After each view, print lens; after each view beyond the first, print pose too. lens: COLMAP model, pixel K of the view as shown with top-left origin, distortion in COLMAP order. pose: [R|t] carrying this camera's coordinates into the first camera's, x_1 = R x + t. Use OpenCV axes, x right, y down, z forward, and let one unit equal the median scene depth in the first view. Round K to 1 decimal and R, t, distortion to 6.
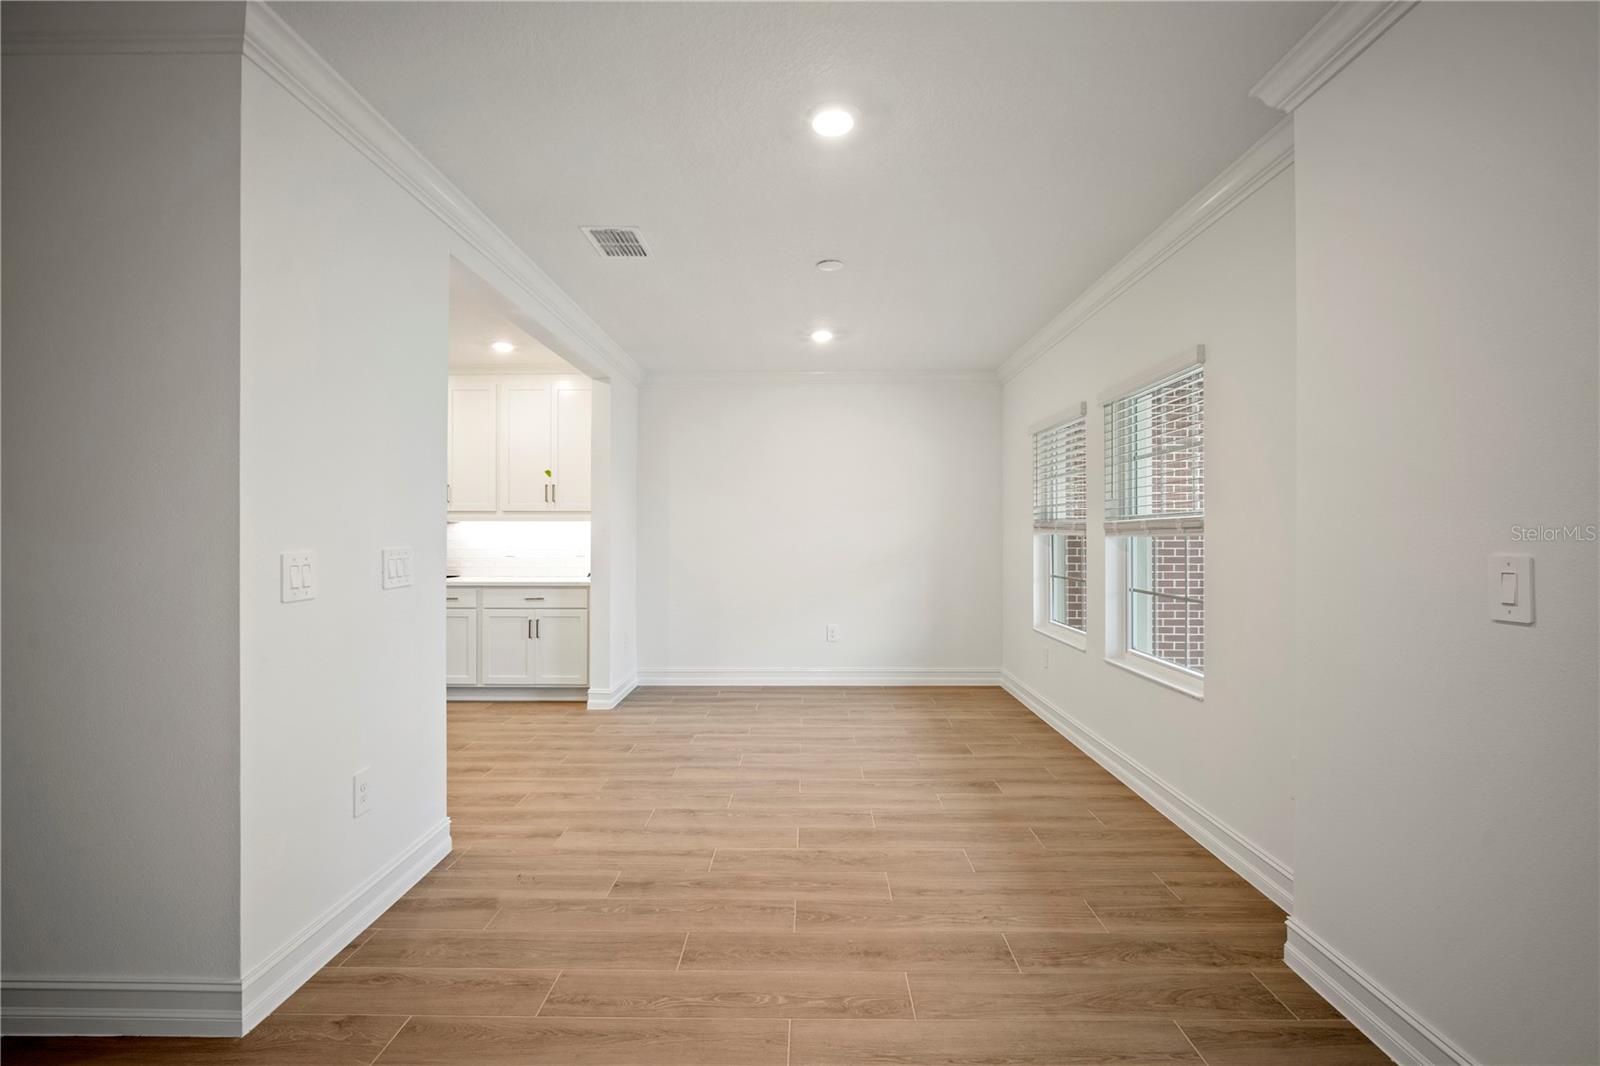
lens RADIAL K [[698.1, 0, 791.8], [0, 698.1, 530.6], [0, 0, 1]] dist [-0.004681, -0.000154]
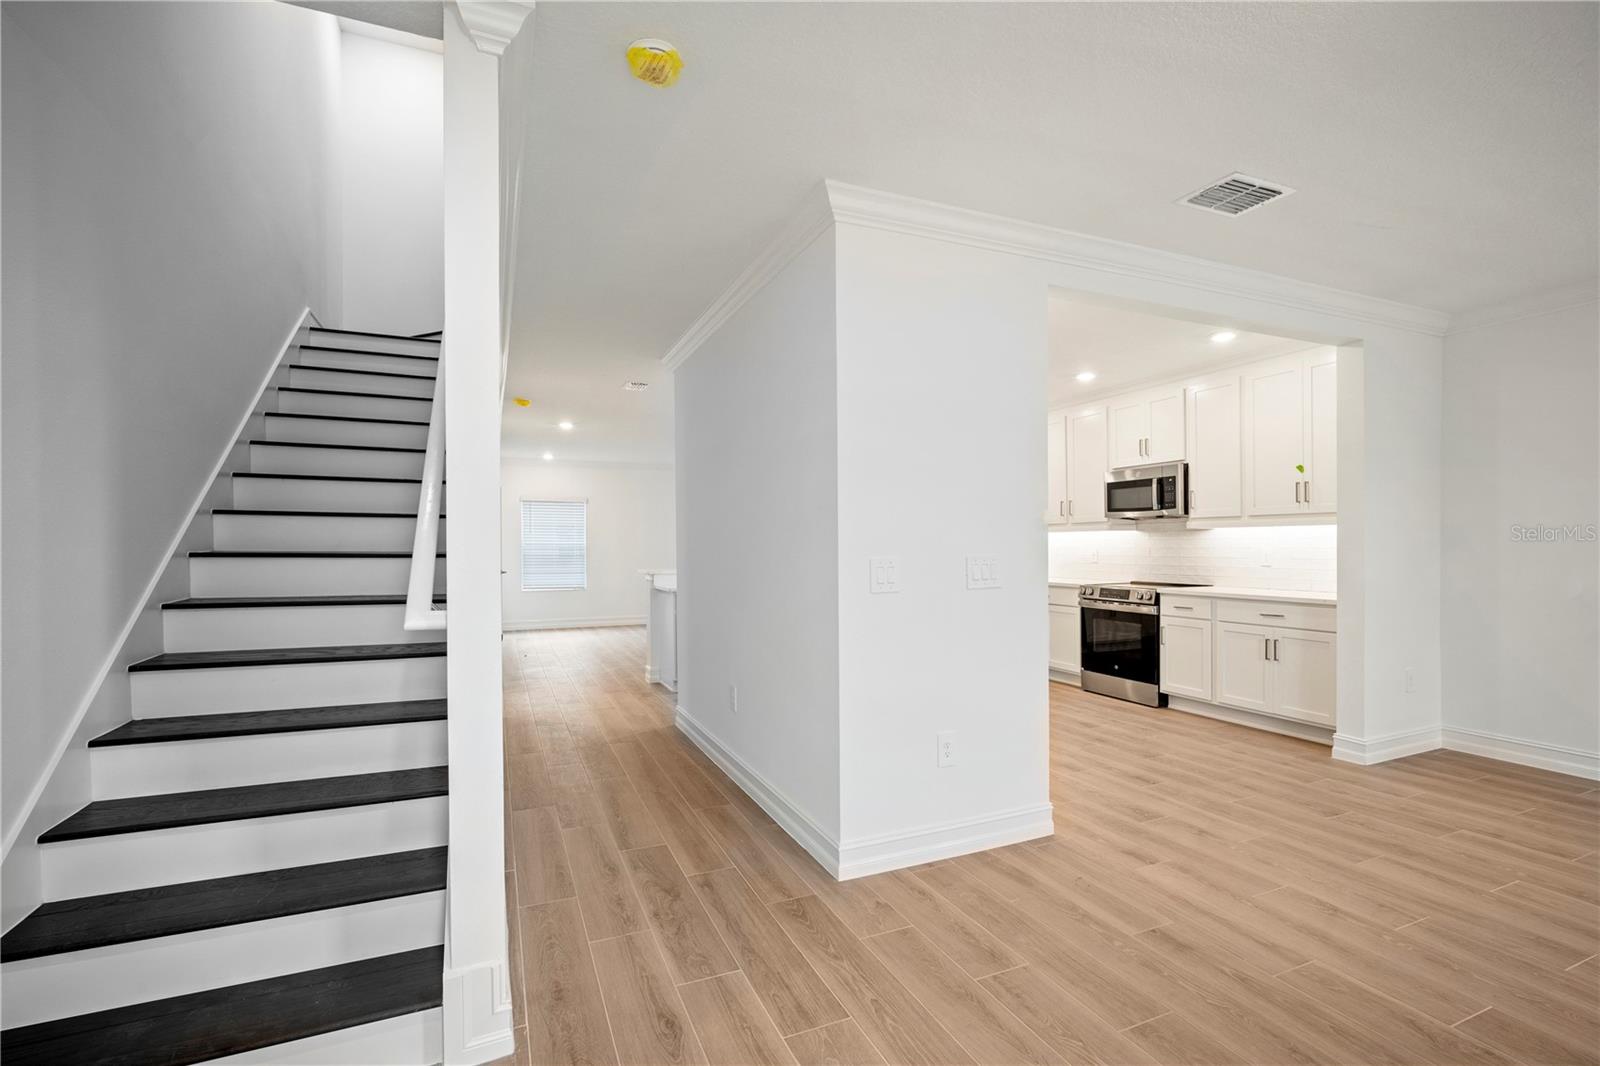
lens RADIAL K [[706.7, 0, 797.3], [0, 706.7, 543.2], [0, 0, 1]] dist [-0.015137, 0.003617]
pose [[0.411823, -0.006200, -0.911243, 0.301507], [0.013387, 0.999910, -0.000753, 0.000831], [0.911166, -0.011889, 0.411869, 0.163532]]
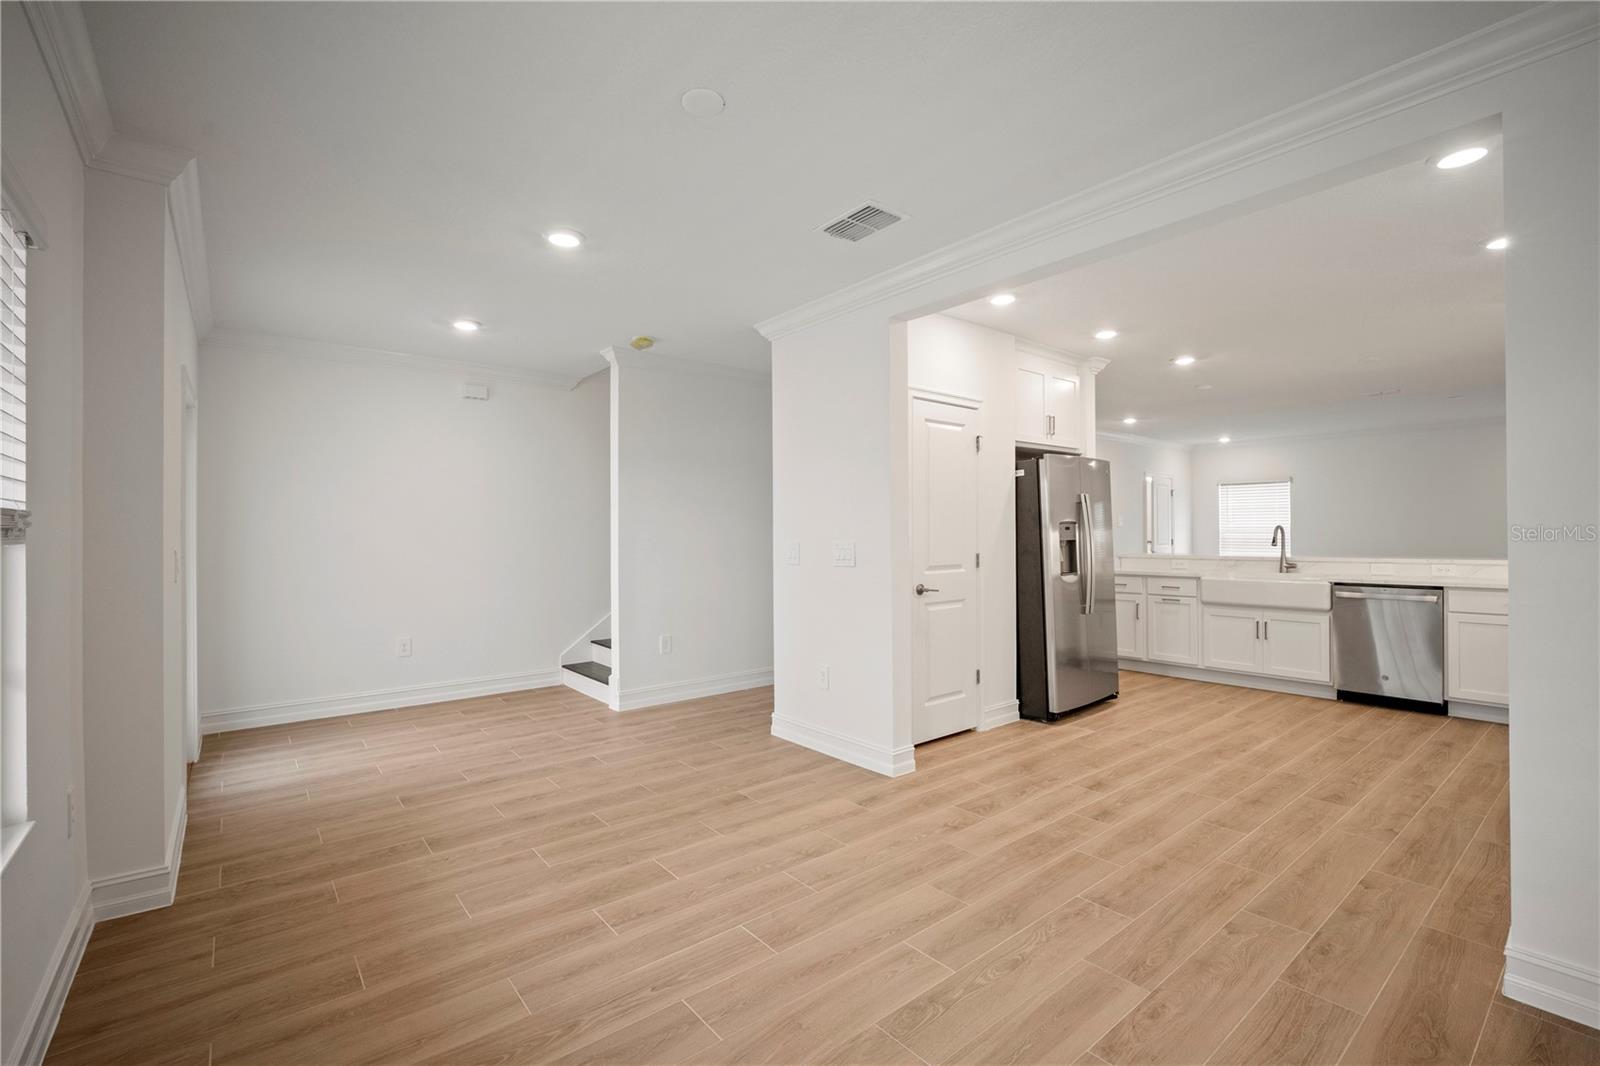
lens RADIAL K [[698.1, 0, 807.6], [0, 698.1, 524.2], [0, 0, 1]] dist [-0.004681, -0.000154]
pose [[-0.752705, -0.001076, -0.658357, 0.420593], [0.014217, 0.999739, -0.017889, 0.007206], [0.658204, -0.022825, -0.752494, 1.628605]]
